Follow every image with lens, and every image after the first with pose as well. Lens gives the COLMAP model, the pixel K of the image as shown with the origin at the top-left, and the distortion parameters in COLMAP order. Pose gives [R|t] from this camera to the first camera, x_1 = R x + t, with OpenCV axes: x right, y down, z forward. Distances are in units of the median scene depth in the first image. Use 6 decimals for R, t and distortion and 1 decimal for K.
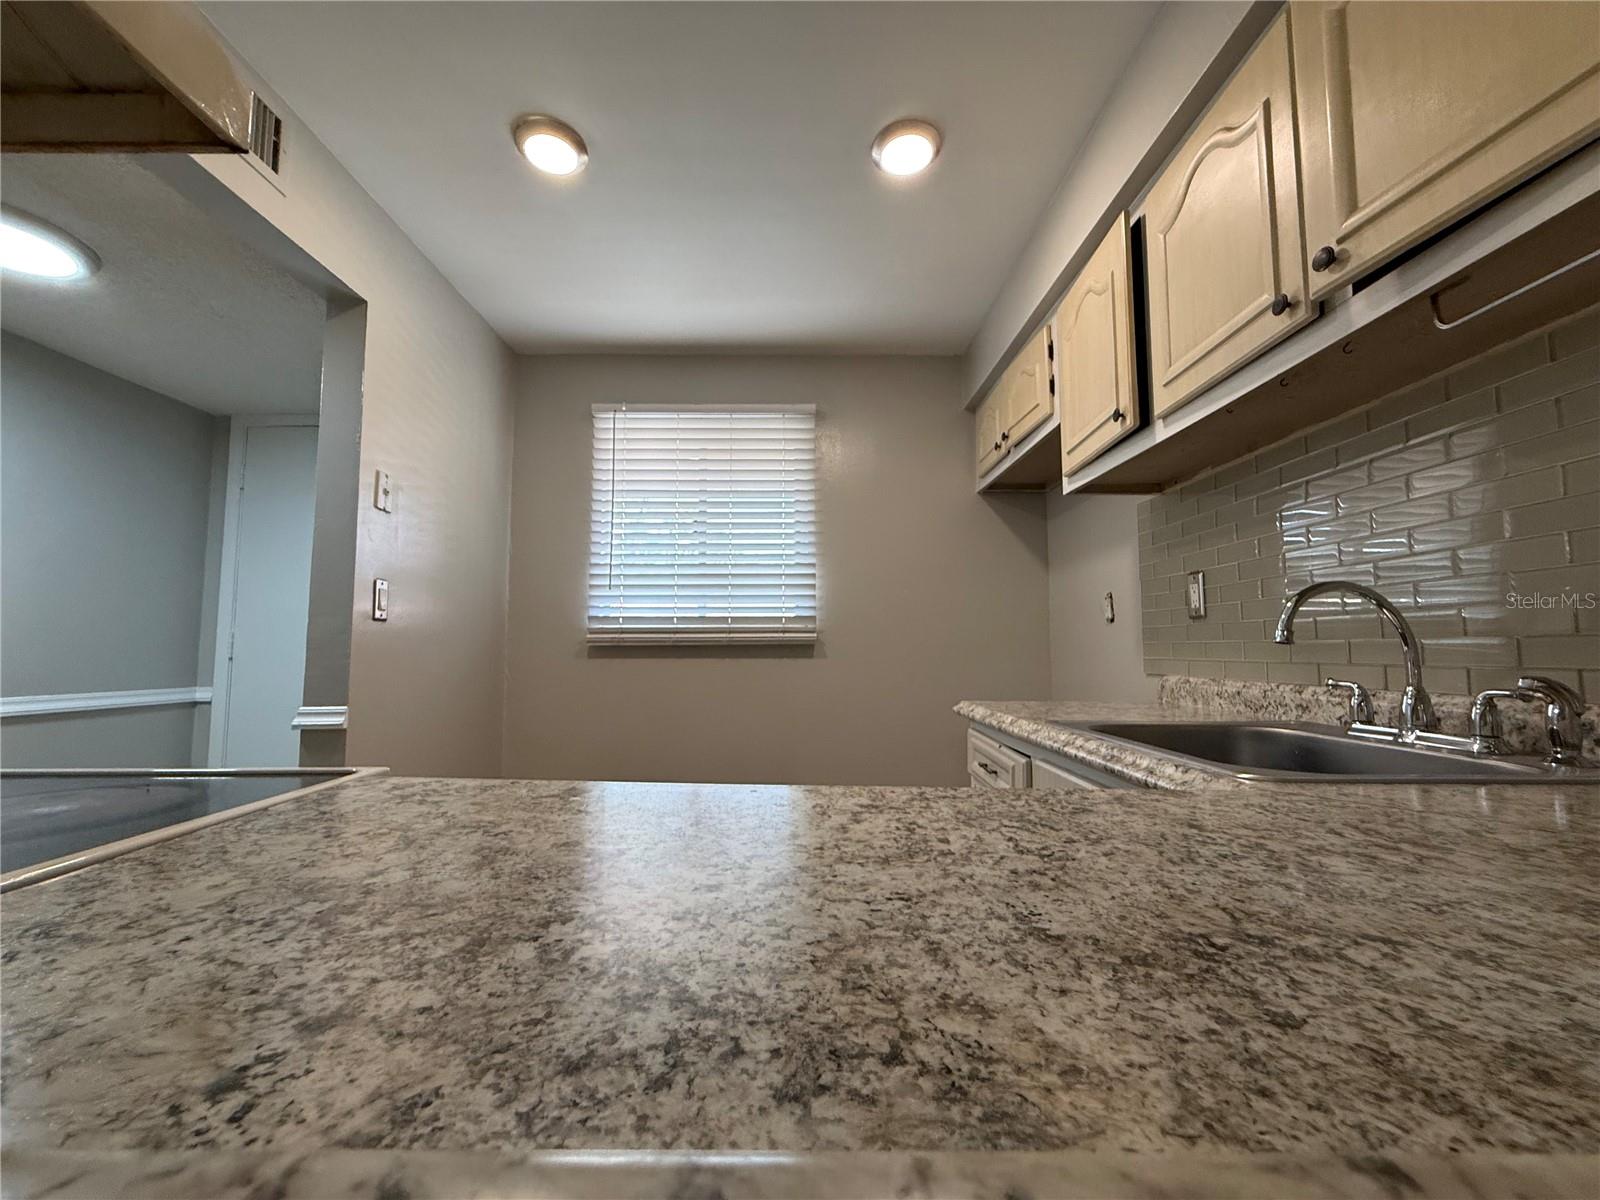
lens RADIAL K [[643.2, 0, 794.4], [0, 643.2, 602.2], [0, 0, 1]] dist [-0.001485, 0.000066]
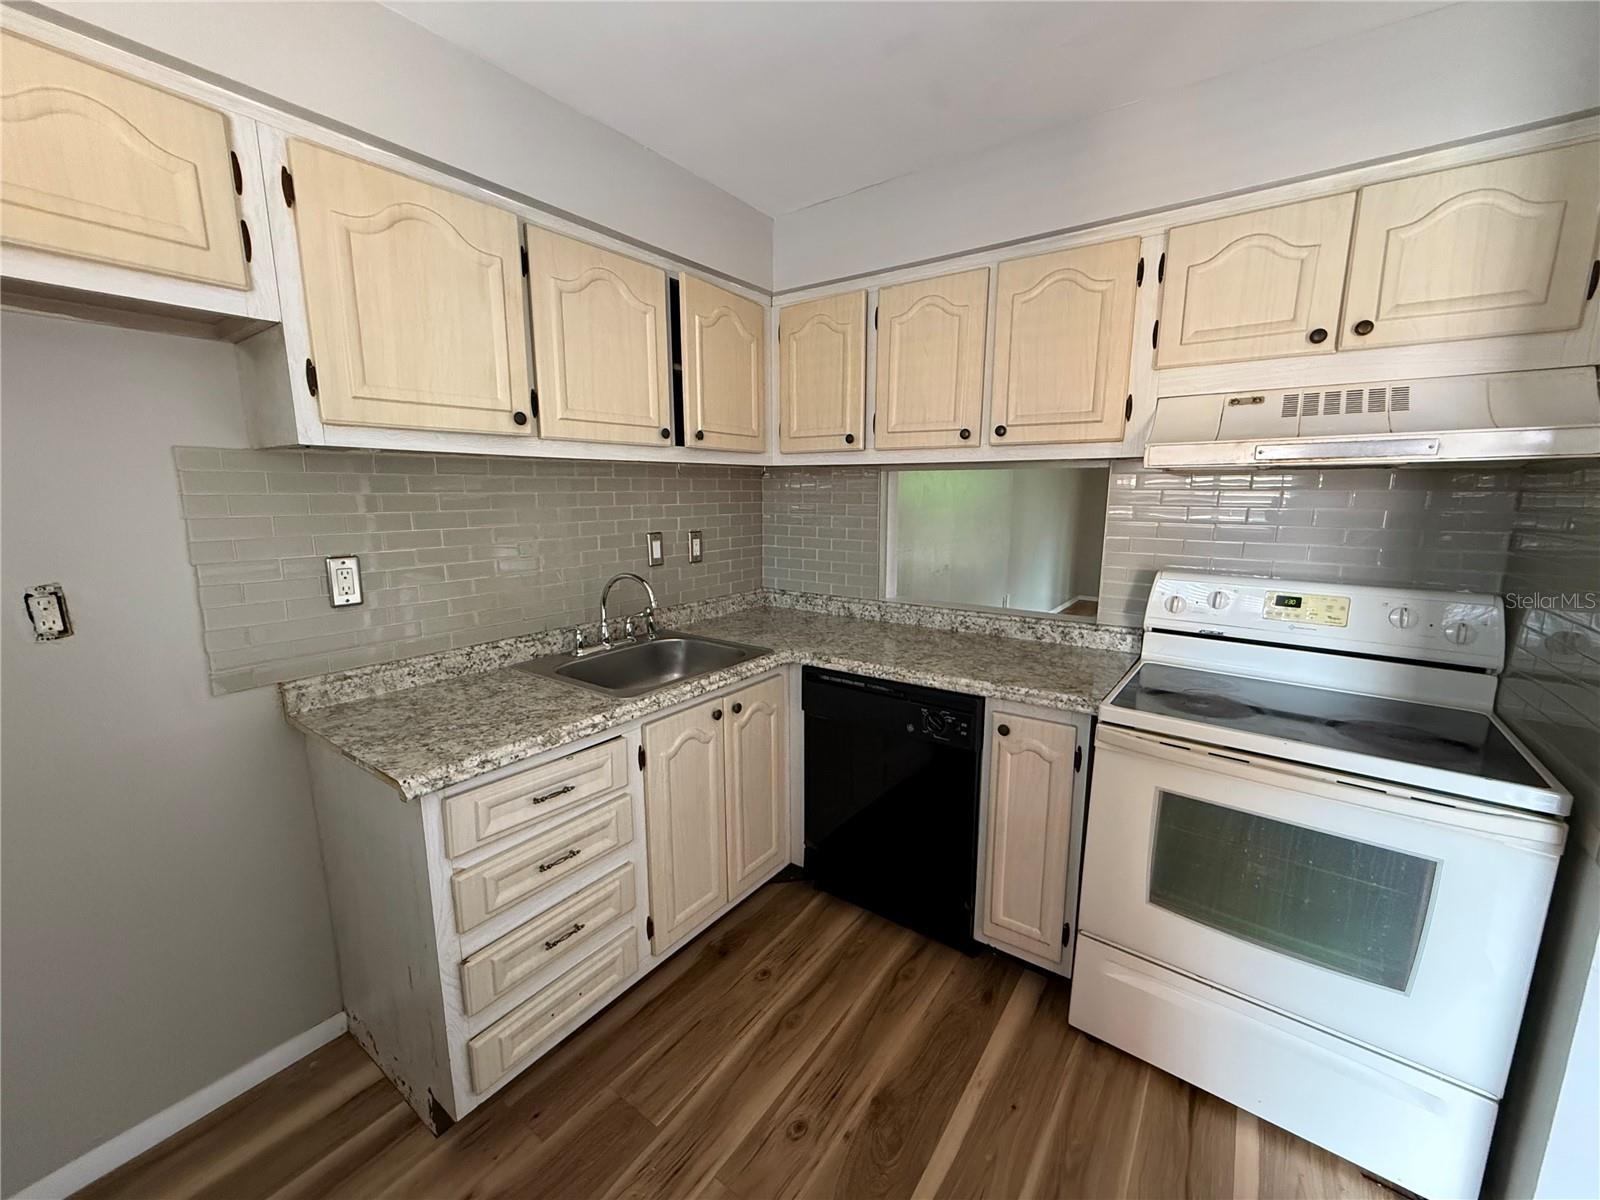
lens RADIAL K [[636.7, 0, 793.3], [0, 636.7, 600.3], [0, 0, 1]] dist [-0.002040, 0.000141]
pose [[-0.804241, -0.101490, 0.585573, -1.918265], [-0.045263, 0.992909, 0.109923, -0.510375], [-0.592577, 0.061899, -0.803132, 6.132067]]
